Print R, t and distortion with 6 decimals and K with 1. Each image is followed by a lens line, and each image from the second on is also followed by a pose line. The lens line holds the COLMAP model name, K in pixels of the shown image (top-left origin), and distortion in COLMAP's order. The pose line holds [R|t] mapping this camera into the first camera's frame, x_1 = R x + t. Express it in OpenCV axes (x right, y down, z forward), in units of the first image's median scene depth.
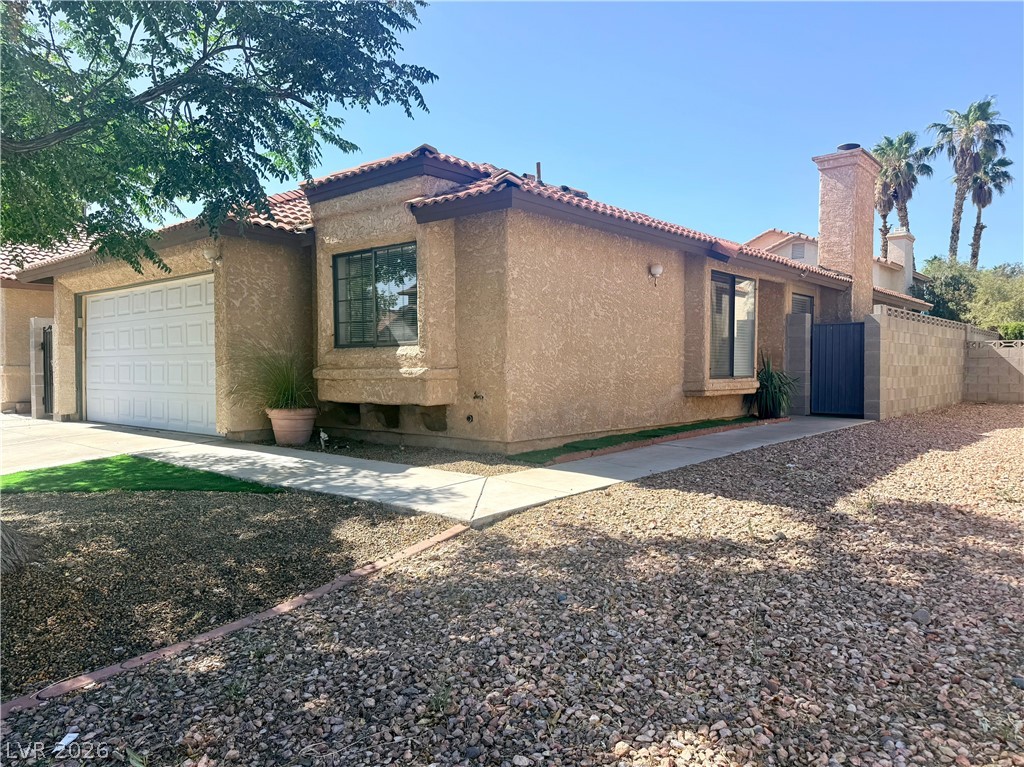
lens RADIAL K [[719.4, 0, 512.0], [0, 719.4, 383.5], [0, 0, 1]] dist [0.025372, -0.005514]
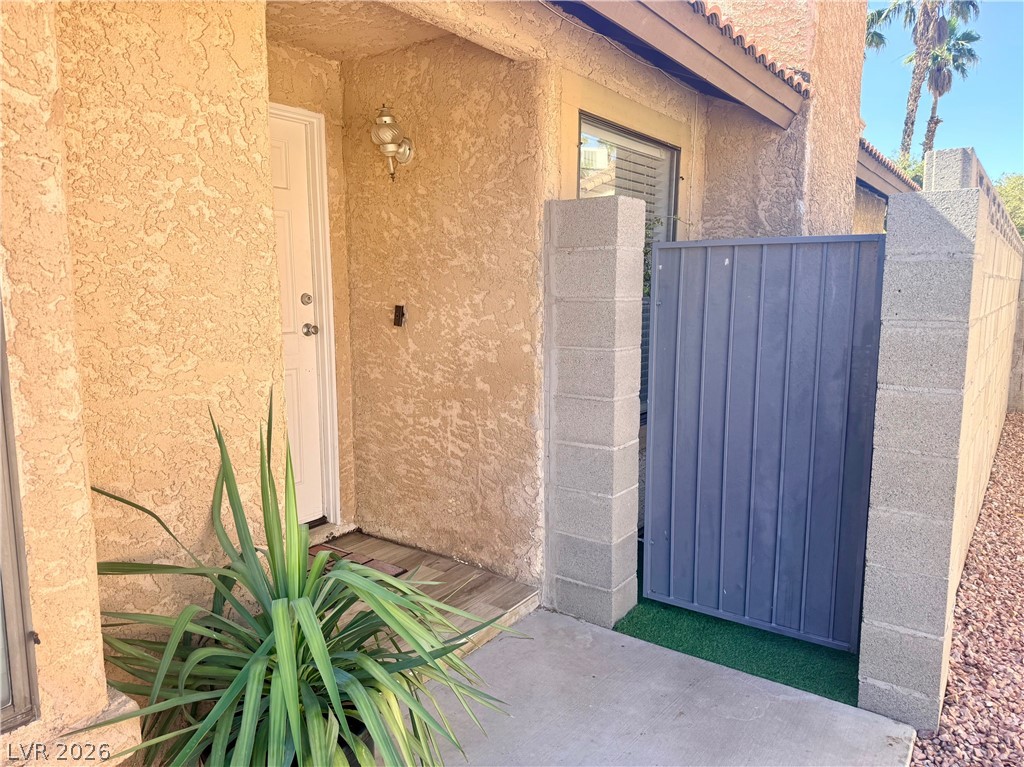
lens RADIAL K [[719.4, 0, 512.0], [0, 719.4, 383.5], [0, 0, 1]] dist [0.025372, -0.005514]
pose [[0.995397, -0.012187, 0.095055, 0.319163], [0.001435, 0.993666, 0.112369, -0.058289], [-0.095822, -0.111715, 0.989110, 0.703672]]
